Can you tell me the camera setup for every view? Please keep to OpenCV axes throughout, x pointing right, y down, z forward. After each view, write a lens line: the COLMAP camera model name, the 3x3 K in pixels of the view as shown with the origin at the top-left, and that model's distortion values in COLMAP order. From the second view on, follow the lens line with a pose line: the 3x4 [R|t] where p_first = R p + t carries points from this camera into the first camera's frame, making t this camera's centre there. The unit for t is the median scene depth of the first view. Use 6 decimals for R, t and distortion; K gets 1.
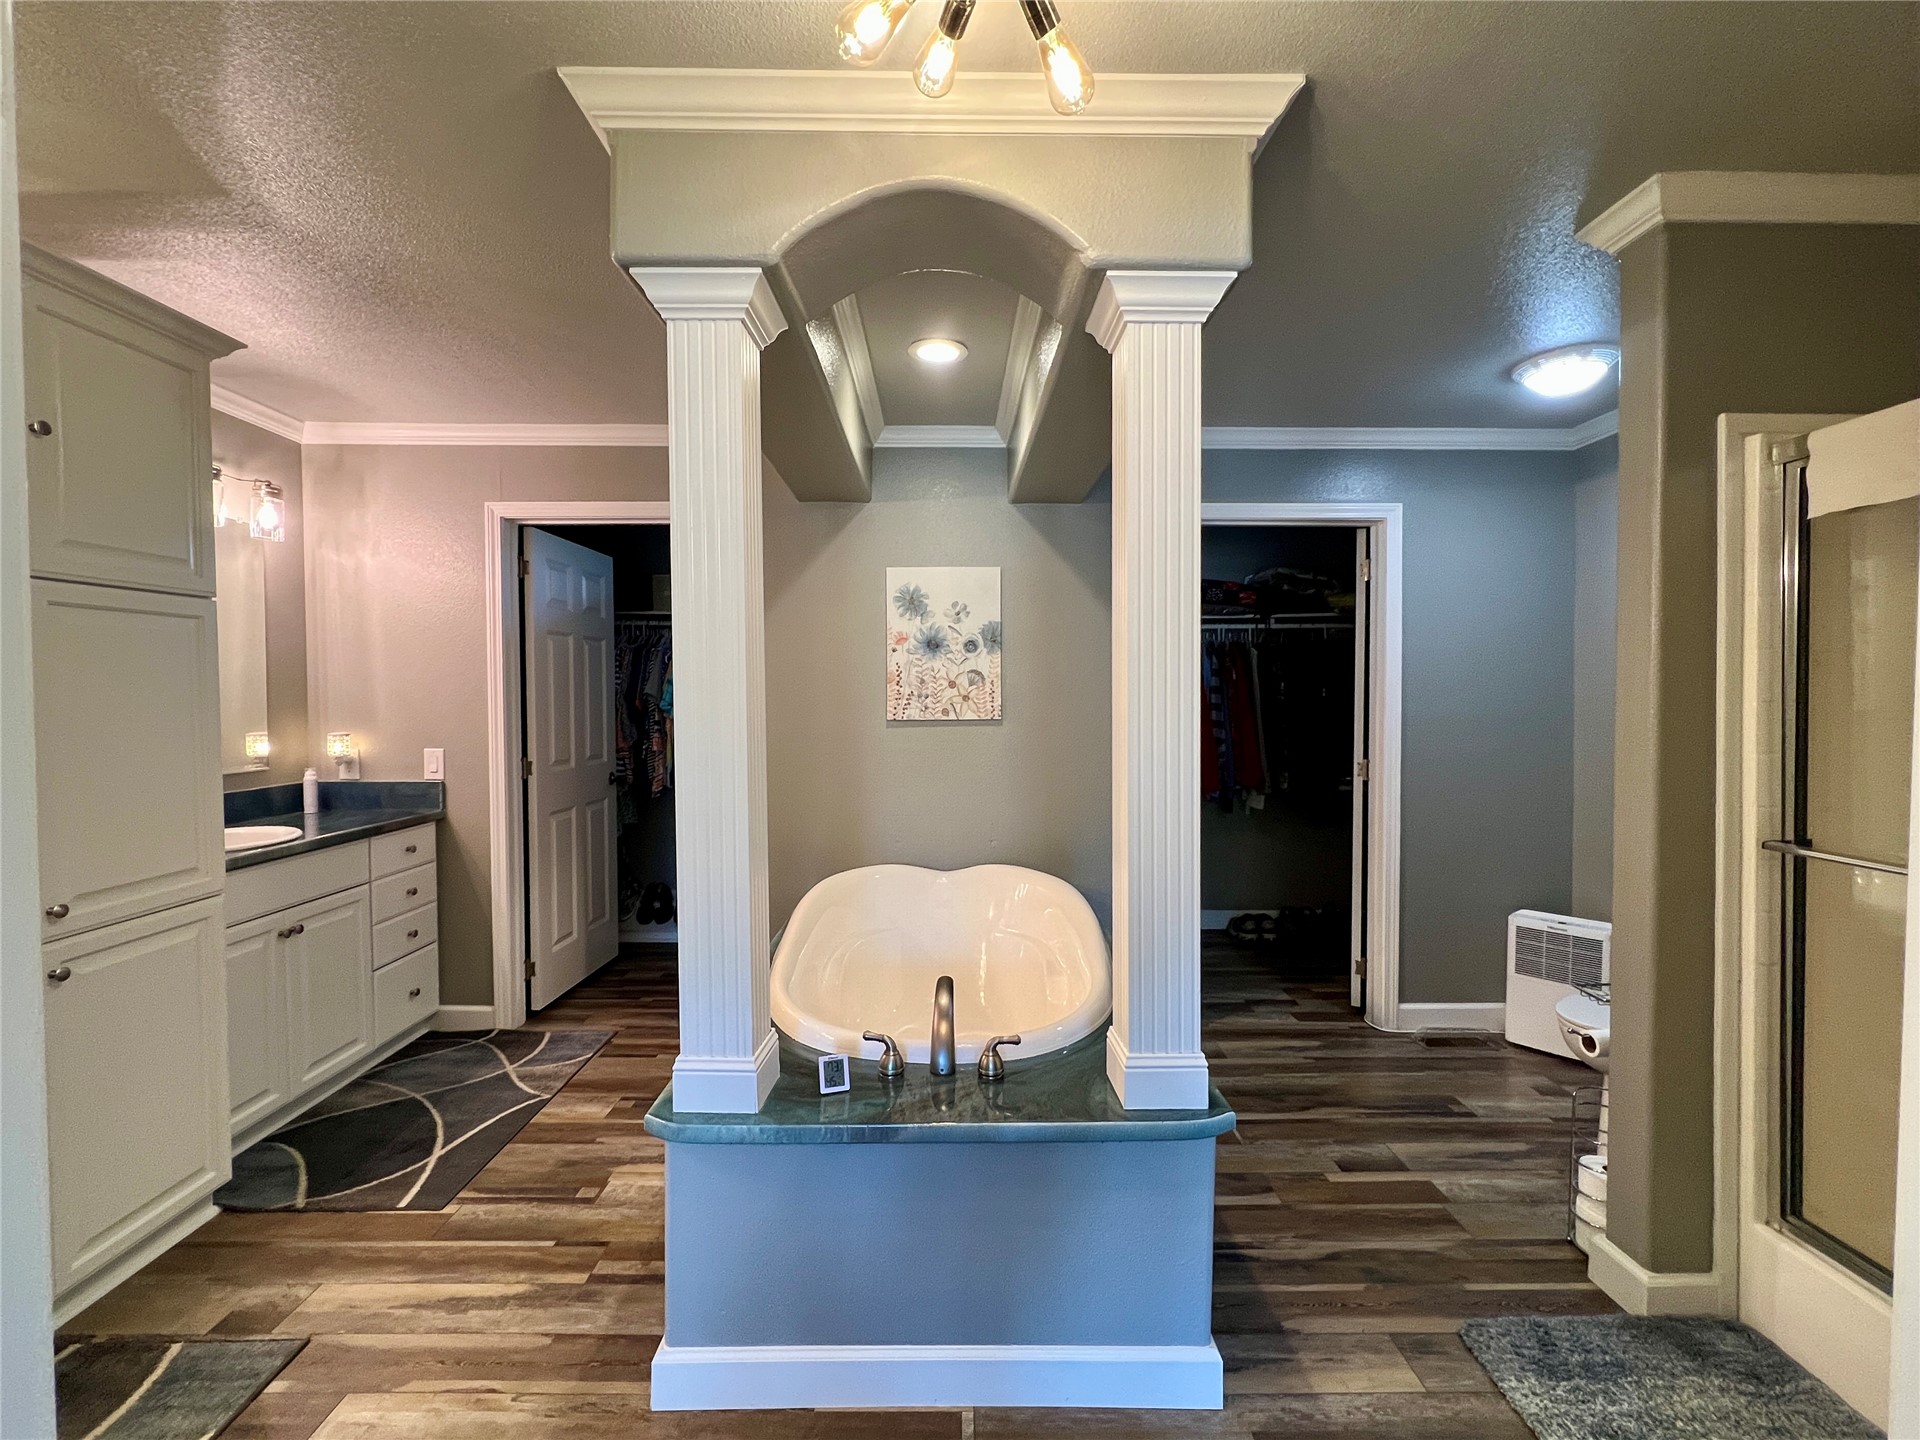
lens RADIAL K [[827.6, 0, 952.3], [0, 827.6, 715.2], [0, 0, 1]] dist [-0.001205, 0.000393]
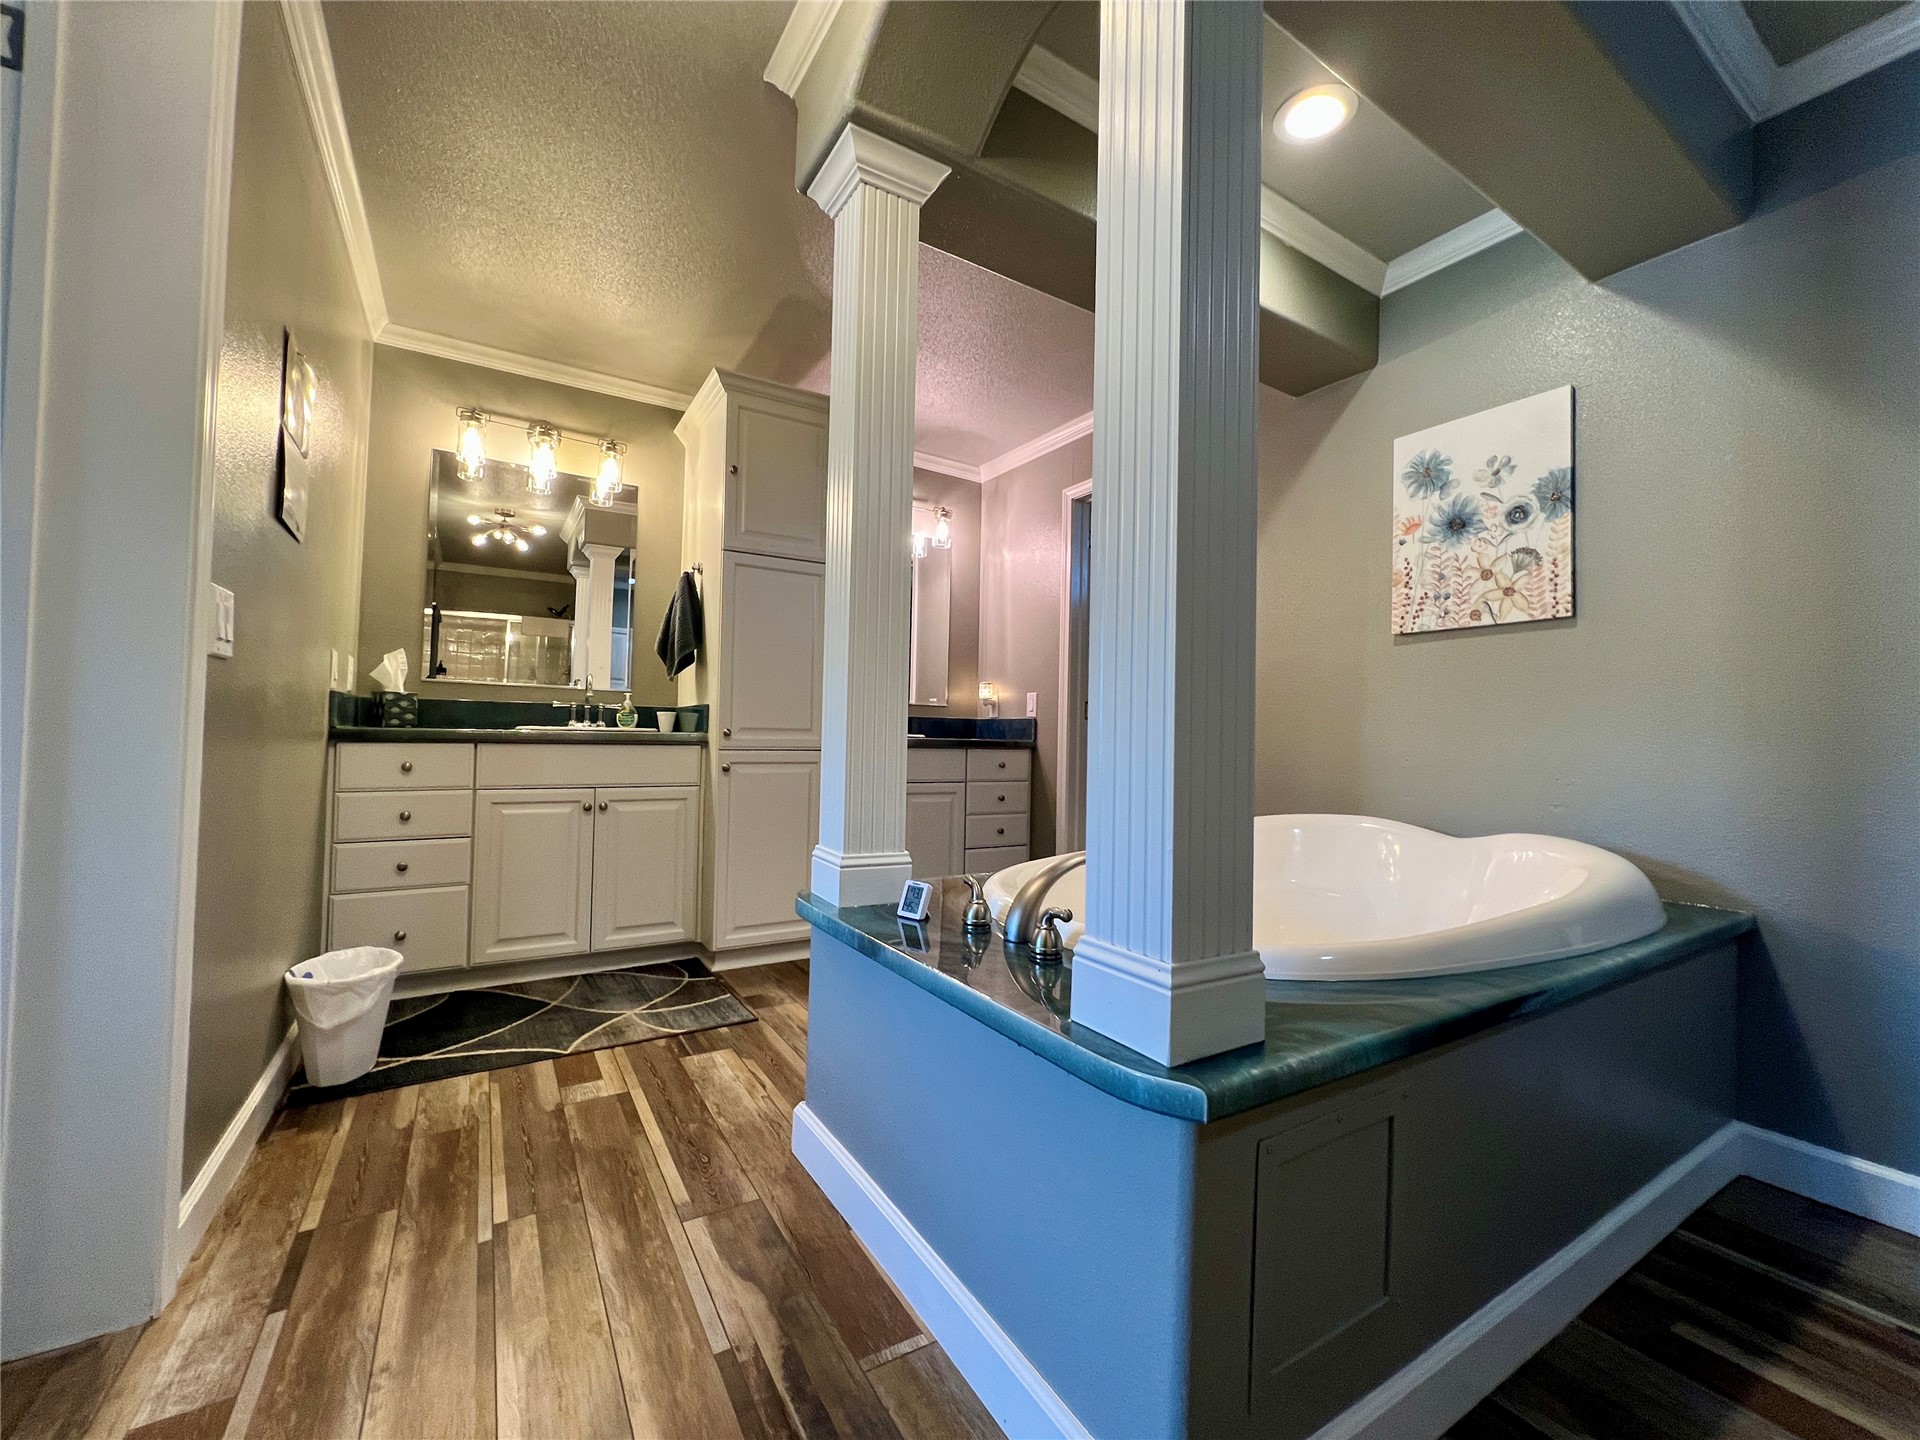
lens RADIAL K [[771.5, 0, 952.9], [0, 771.5, 714.8], [0, 0, 1]] dist [-0.001004, 0.000893]
pose [[0.522832, -0.010813, -0.852367, 0.319139], [-0.043951, 0.998248, -0.039623, 0.127088], [0.851302, 0.058179, 0.521440, 0.282675]]
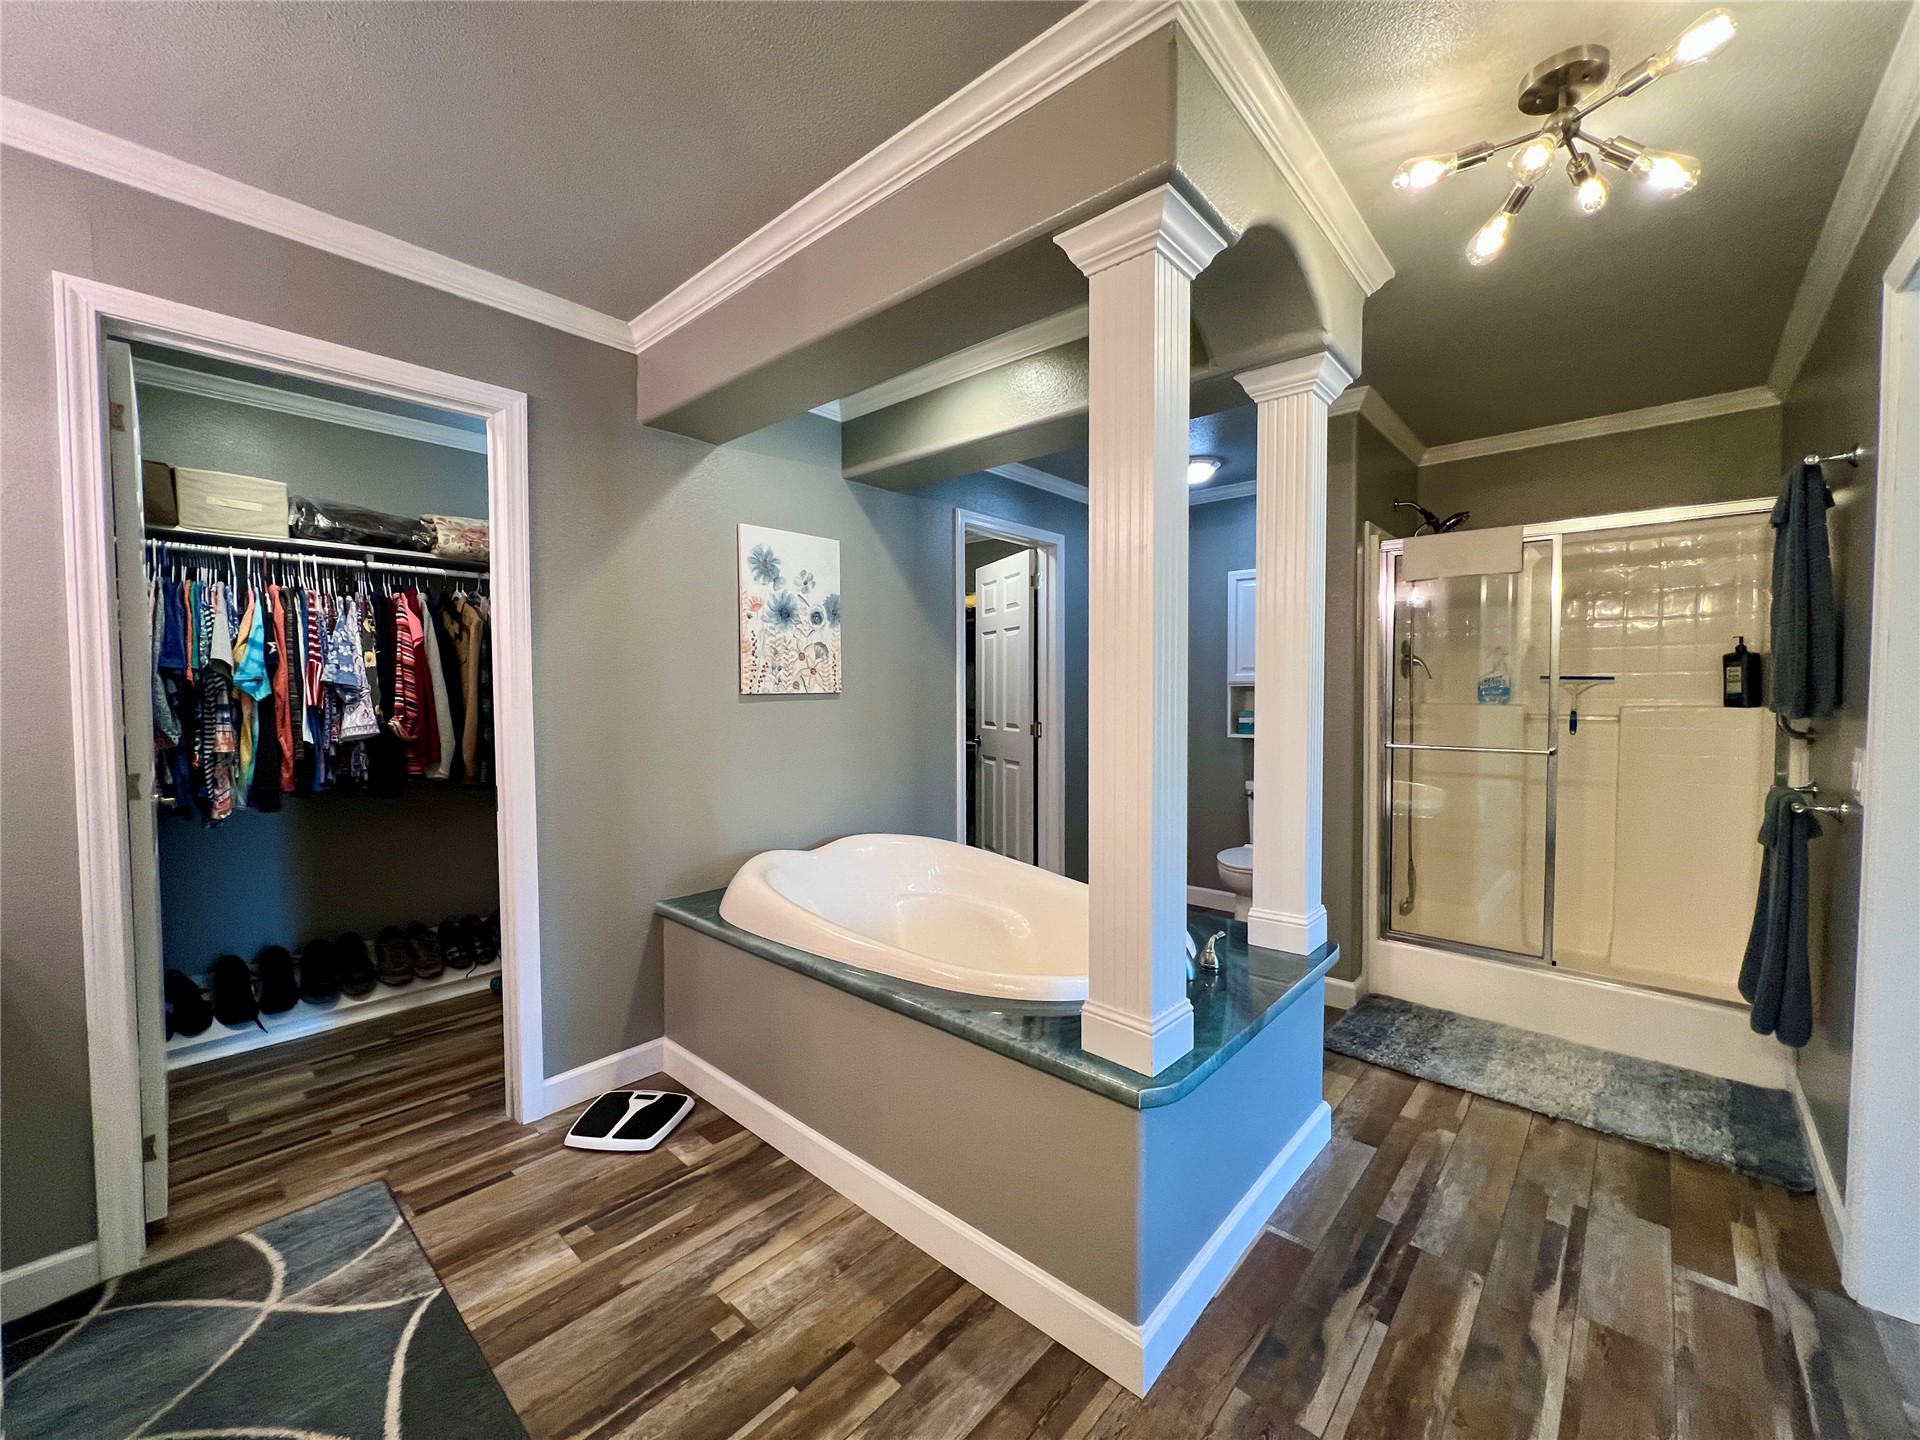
lens RADIAL K [[771.5, 0, 952.9], [0, 771.5, 714.8], [0, 0, 1]] dist [-0.001004, 0.000893]
pose [[0.674286, -0.025903, 0.738016, -0.544704], [0.015244, 0.999660, 0.021159, 0.014249], [-0.738313, -0.003017, 0.674451, 0.267617]]
